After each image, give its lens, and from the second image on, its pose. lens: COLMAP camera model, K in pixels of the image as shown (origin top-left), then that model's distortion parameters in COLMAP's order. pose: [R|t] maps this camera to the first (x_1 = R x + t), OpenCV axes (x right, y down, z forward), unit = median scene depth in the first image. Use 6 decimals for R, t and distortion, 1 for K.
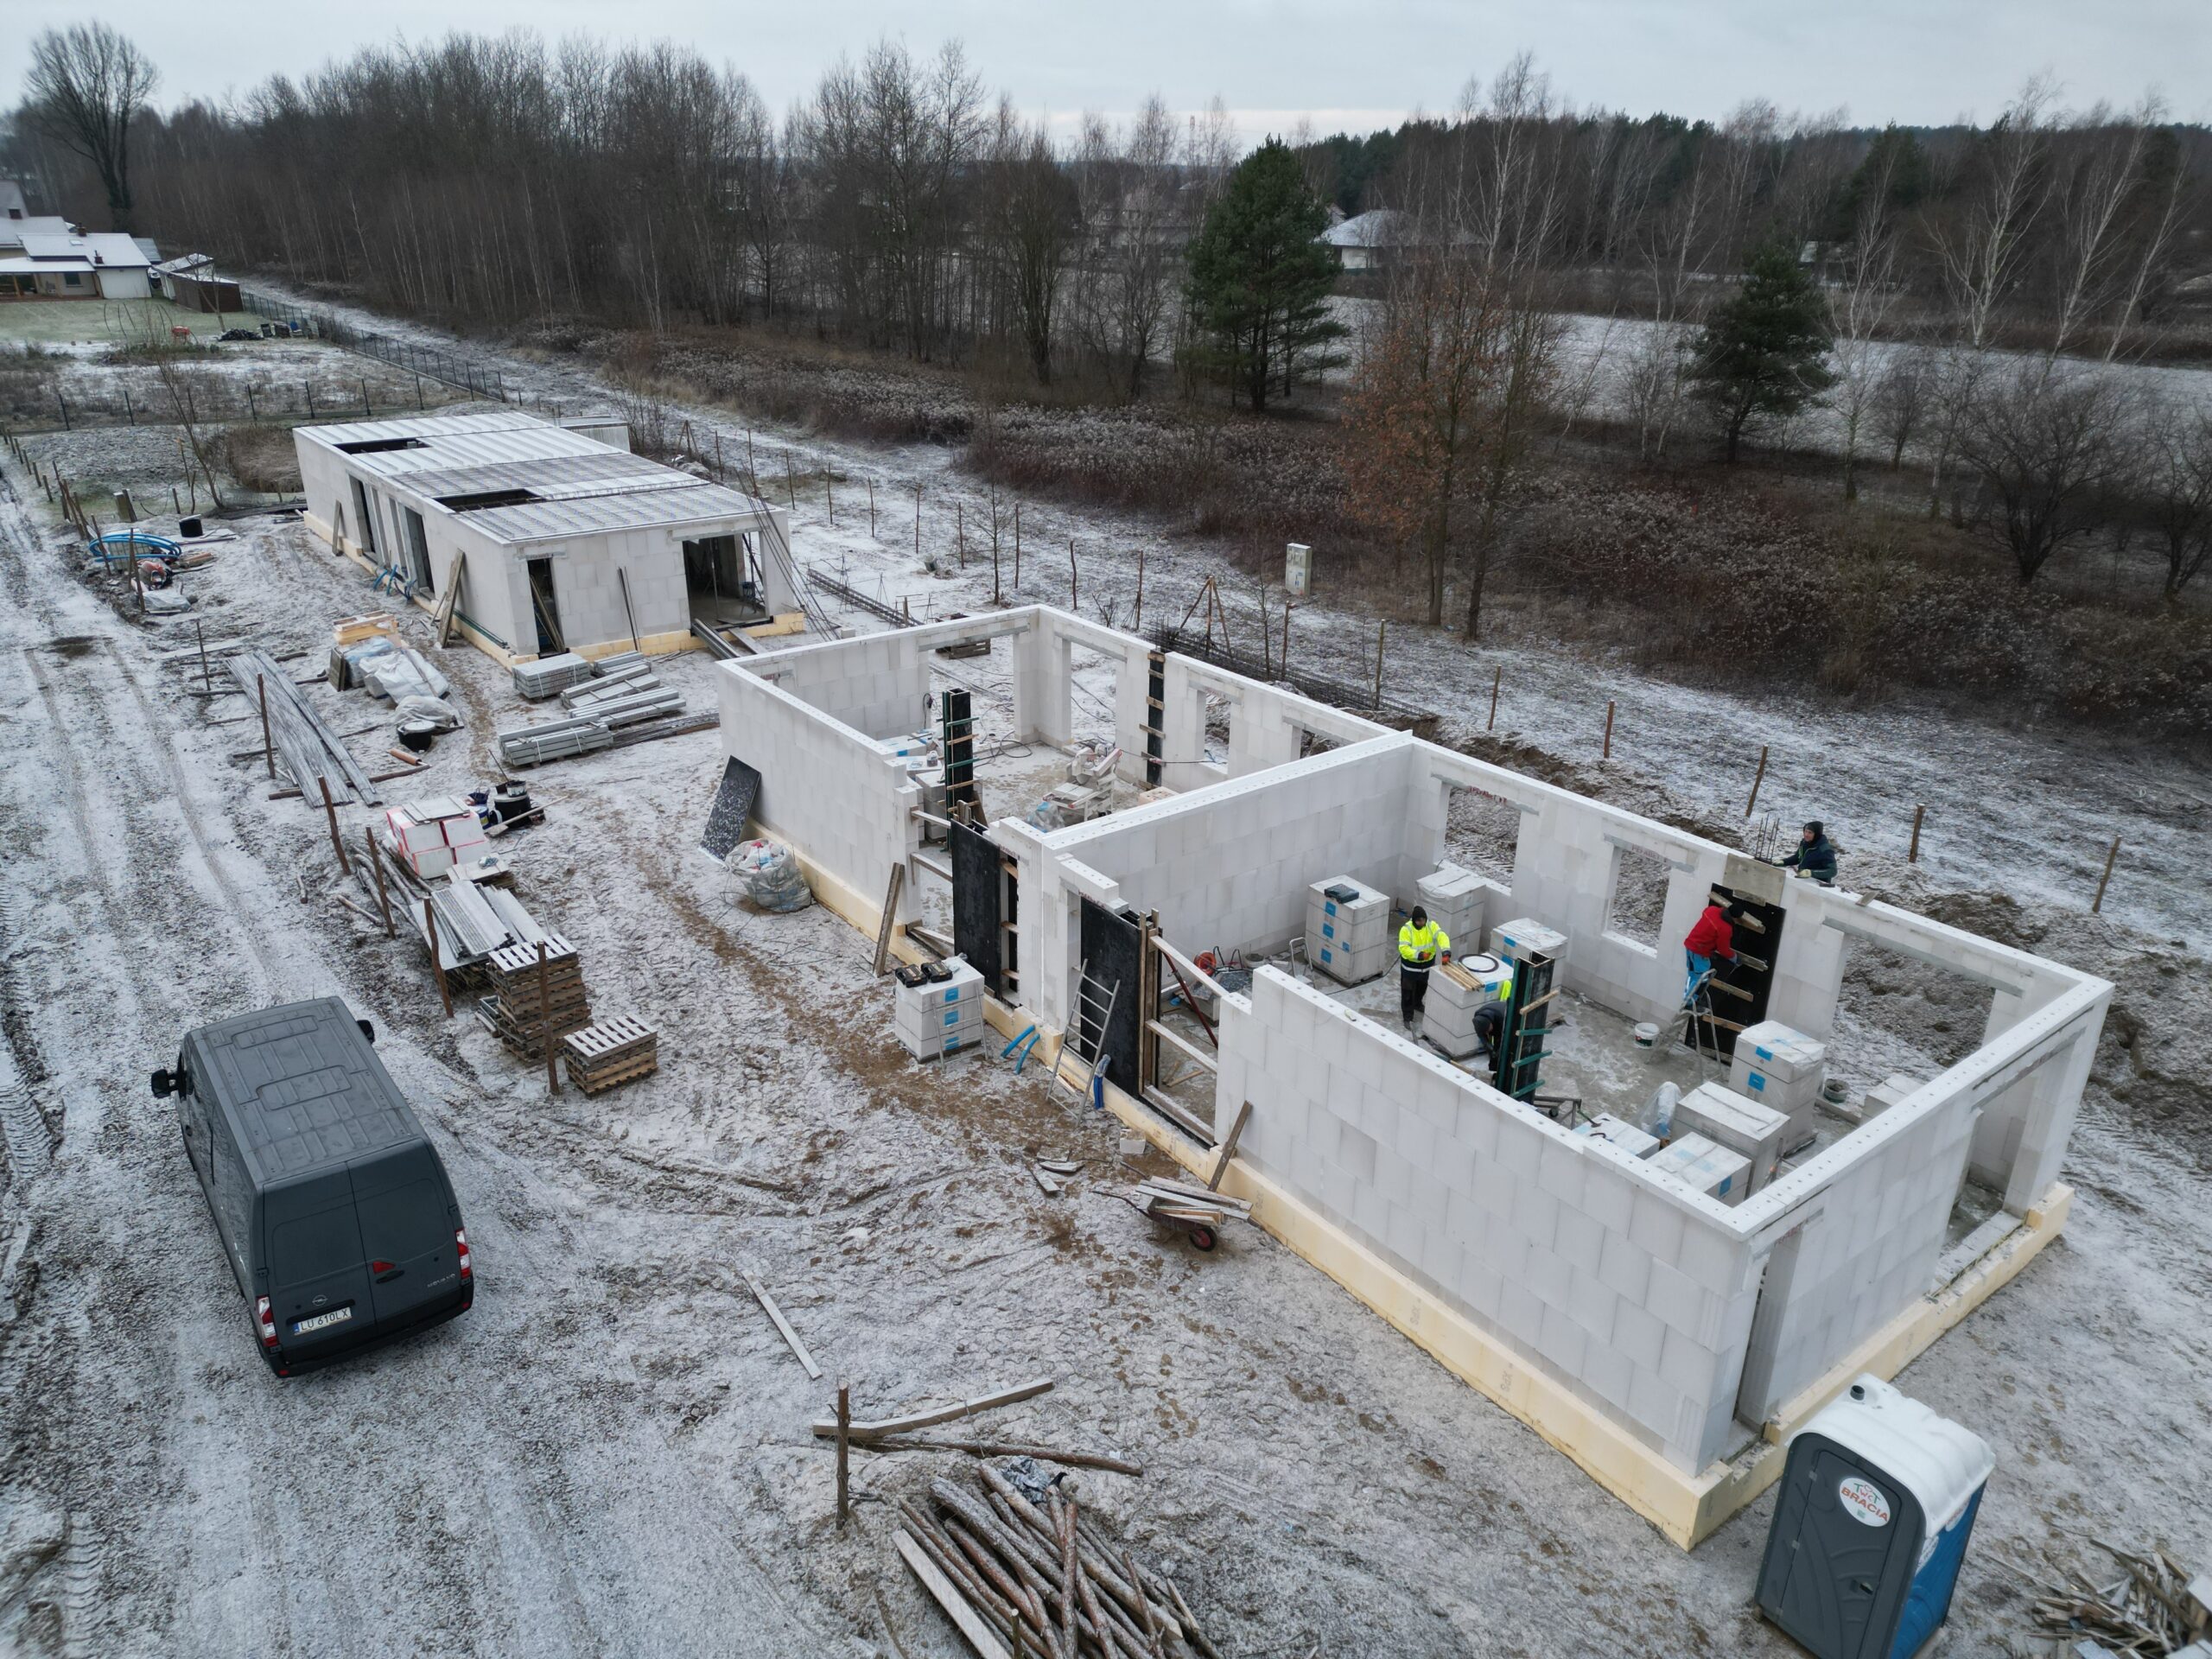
lens RADIAL K [[1531.0, 0, 1096.7], [0, 1531.0, 828.9], [0, 0, 1]] dist [0.083369, -0.080056]
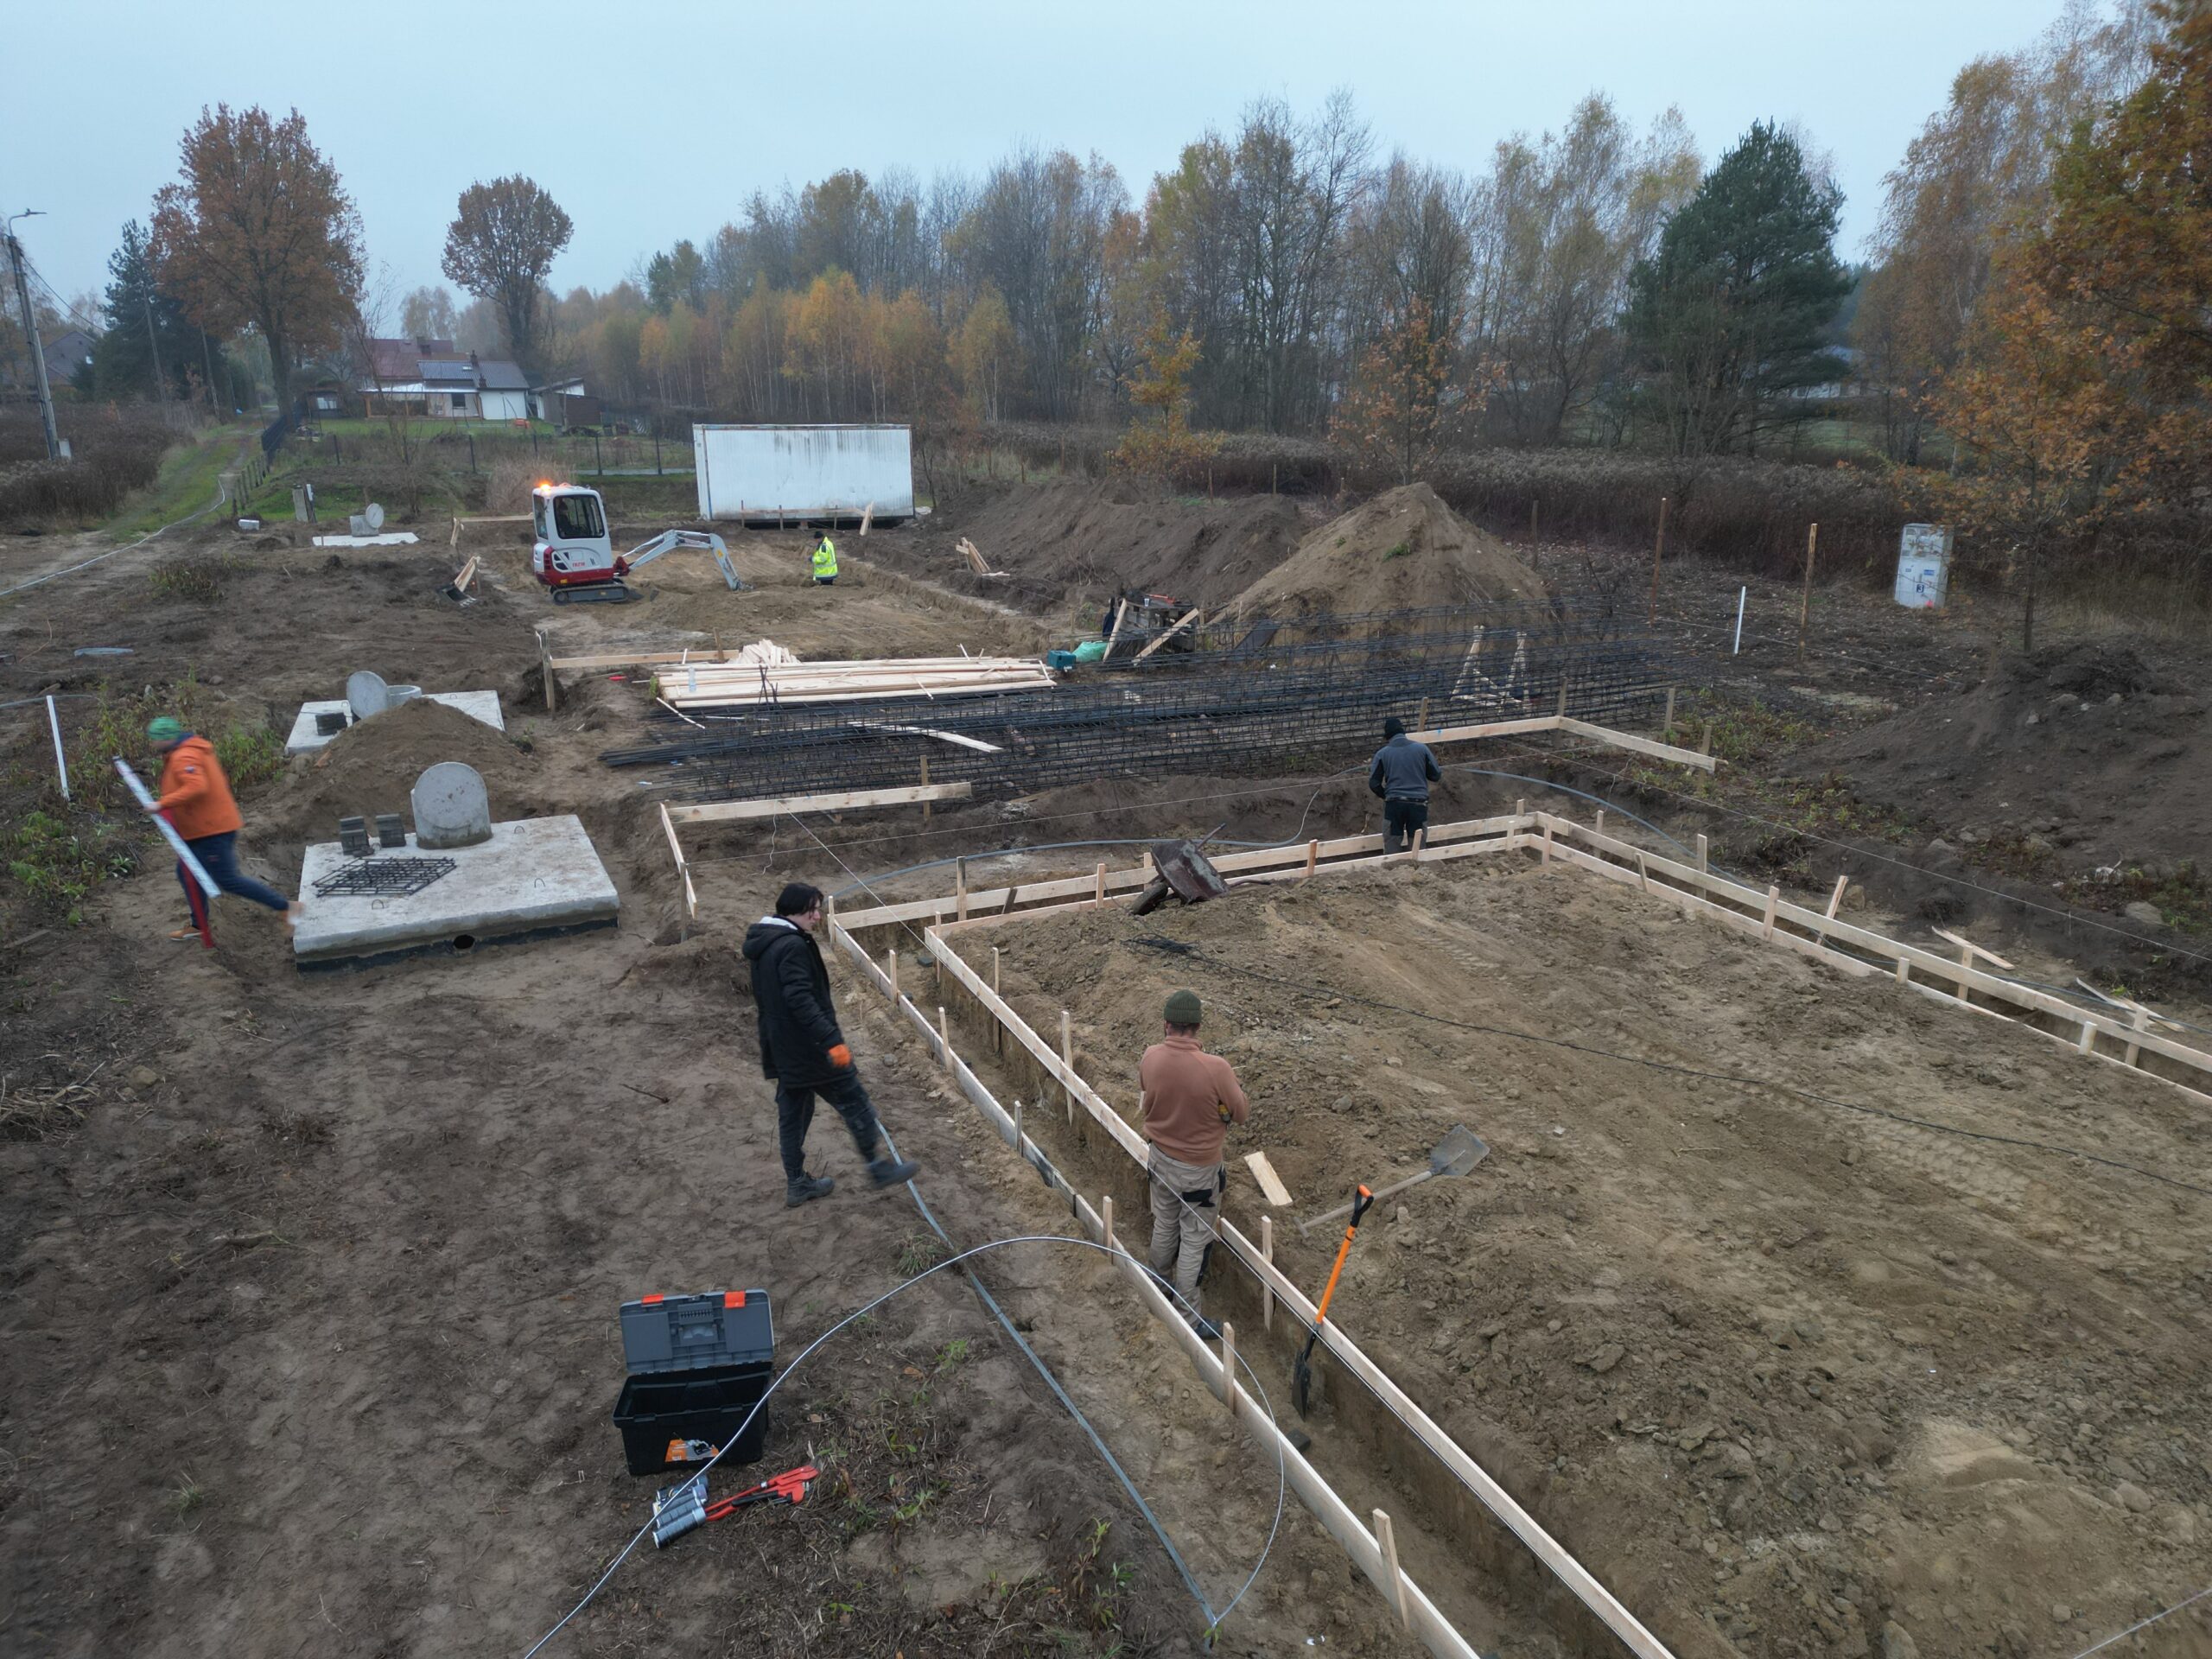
lens RADIAL K [[1531.0, 0, 1096.7], [0, 1531.0, 828.9], [0, 0, 1]] dist [0.083369, -0.080056]
pose [[0.976322, 0.048338, -0.210854, -0.069798], [-0.072261, 0.991601, -0.107266, 0.026790], [0.203898, 0.119963, 0.971614, 0.527625]]
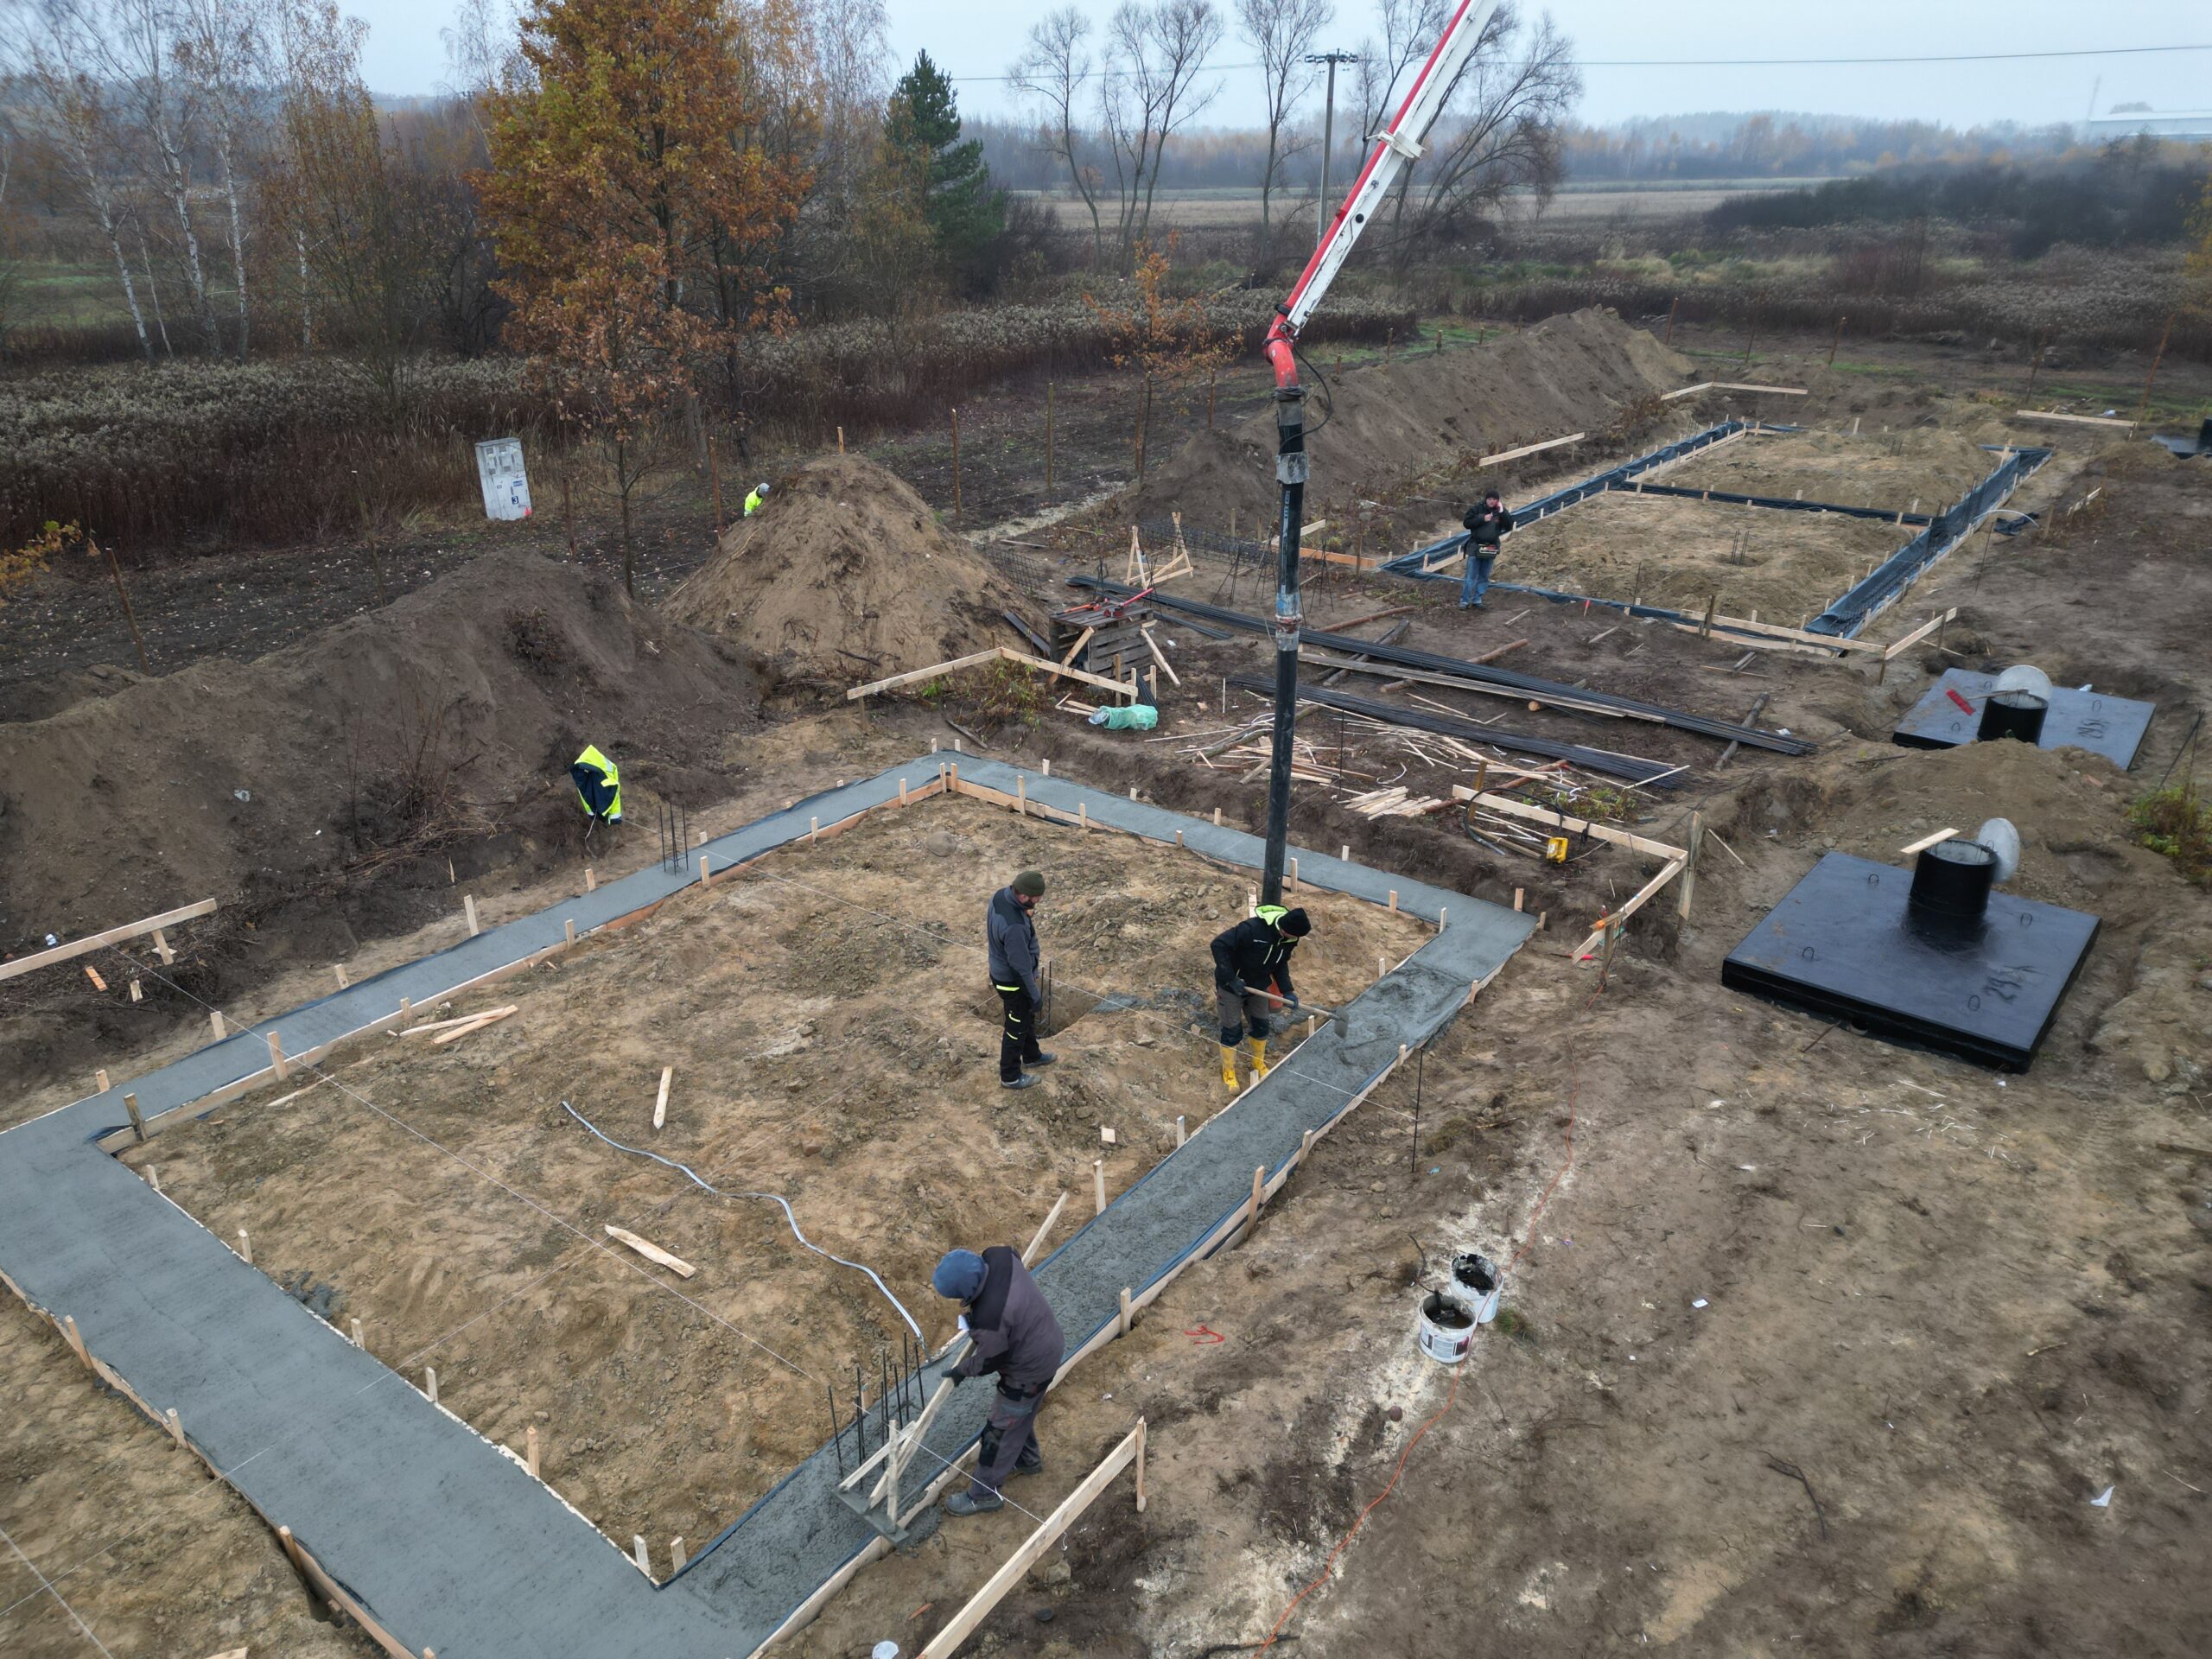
lens RADIAL K [[1531.0, 0, 1096.7], [0, 1531.0, 828.9], [0, 0, 1]] dist [0.083369, -0.080056]
pose [[-0.266434, -0.394860, 0.879260, -0.788563], [0.371929, 0.799464, 0.471727, -0.381541], [-0.889203, 0.452707, -0.066145, 1.289051]]
